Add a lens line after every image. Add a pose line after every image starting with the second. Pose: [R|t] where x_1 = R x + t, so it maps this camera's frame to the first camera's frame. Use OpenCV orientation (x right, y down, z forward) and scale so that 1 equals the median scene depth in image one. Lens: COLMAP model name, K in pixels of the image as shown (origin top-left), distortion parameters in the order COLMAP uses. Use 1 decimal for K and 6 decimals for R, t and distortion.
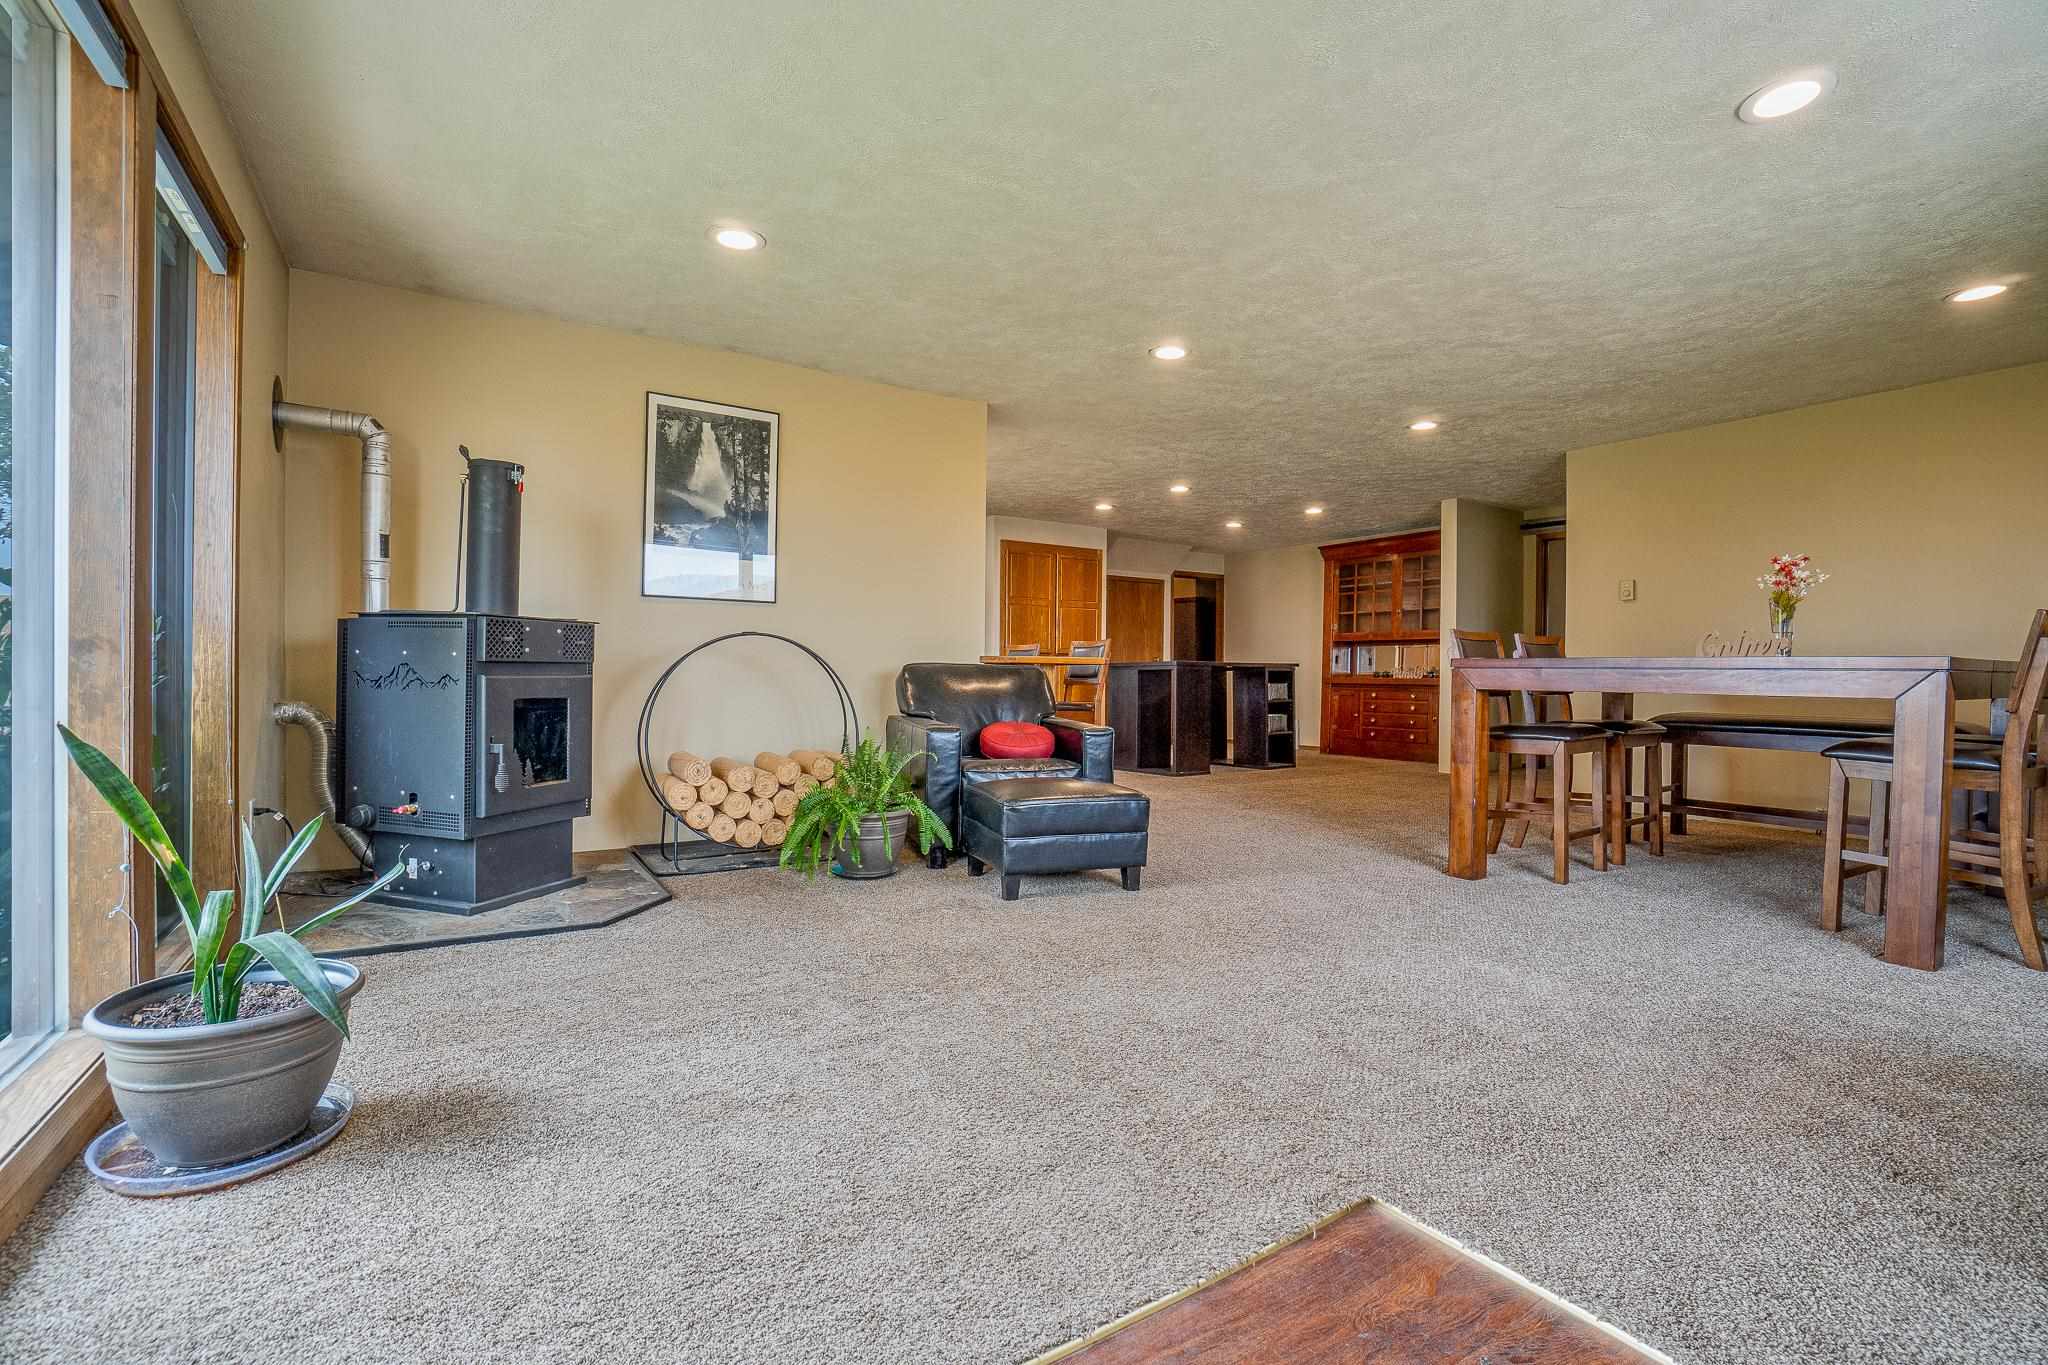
lens RADIAL K [[926.8, 0, 1012.2], [0, 926.8, 671.5], [0, 0, 1]] dist [0.001633, 0.002081]
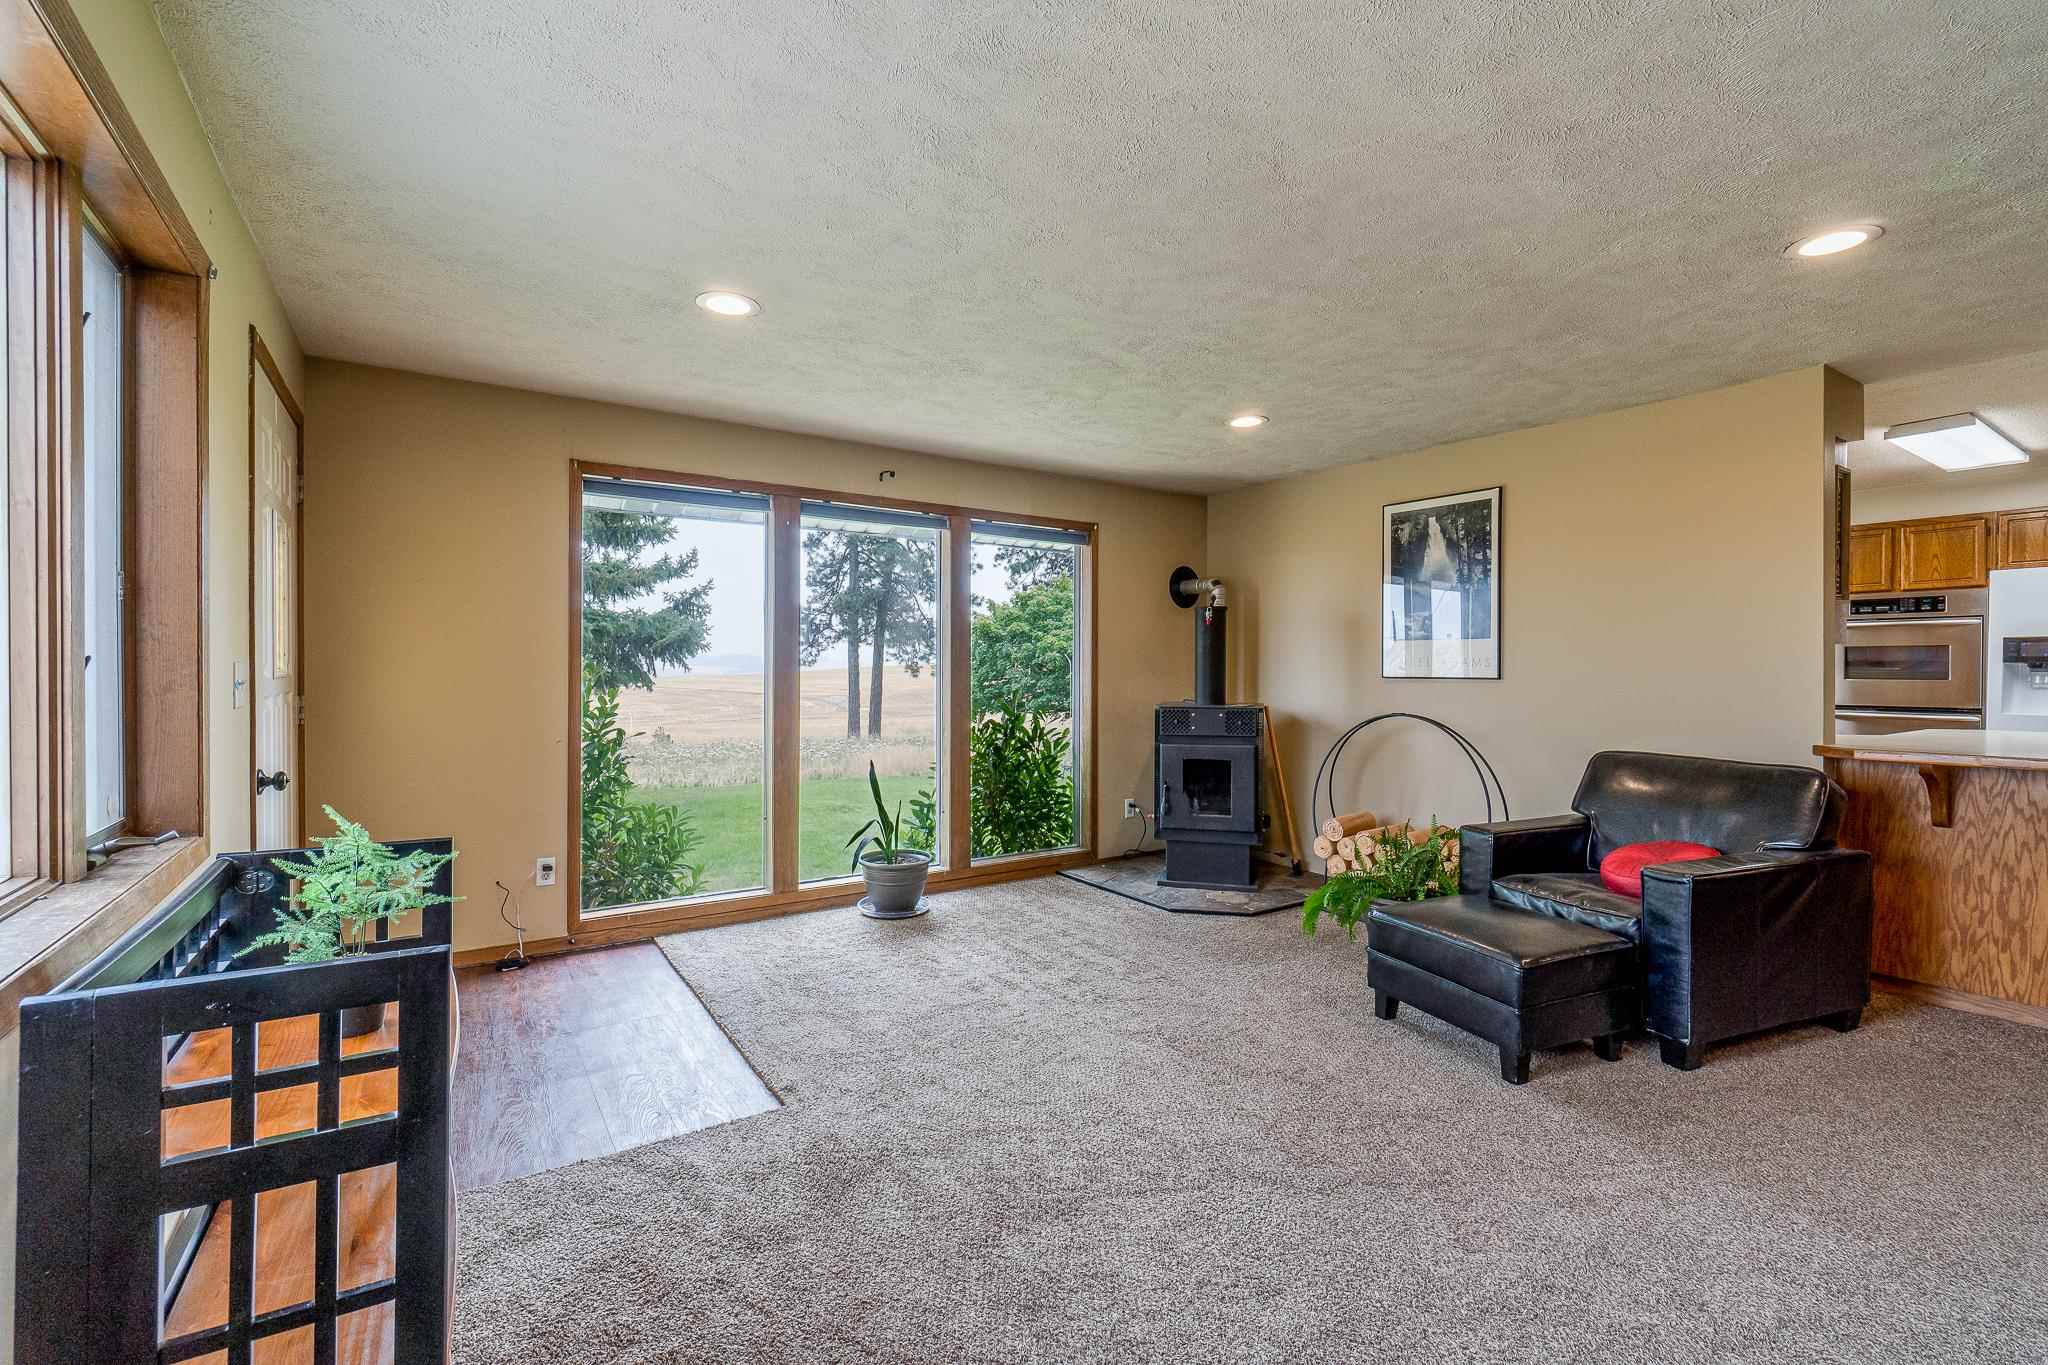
lens RADIAL K [[926.8, 0, 1033.5], [0, 926.8, 681.5], [0, 0, 1]] dist [0.001633, 0.002081]
pose [[0.005555, 0.005380, -0.999970, 0.764616], [-0.001406, 0.999985, 0.005372, -0.080338], [0.999984, 0.001376, 0.005562, 0.526263]]
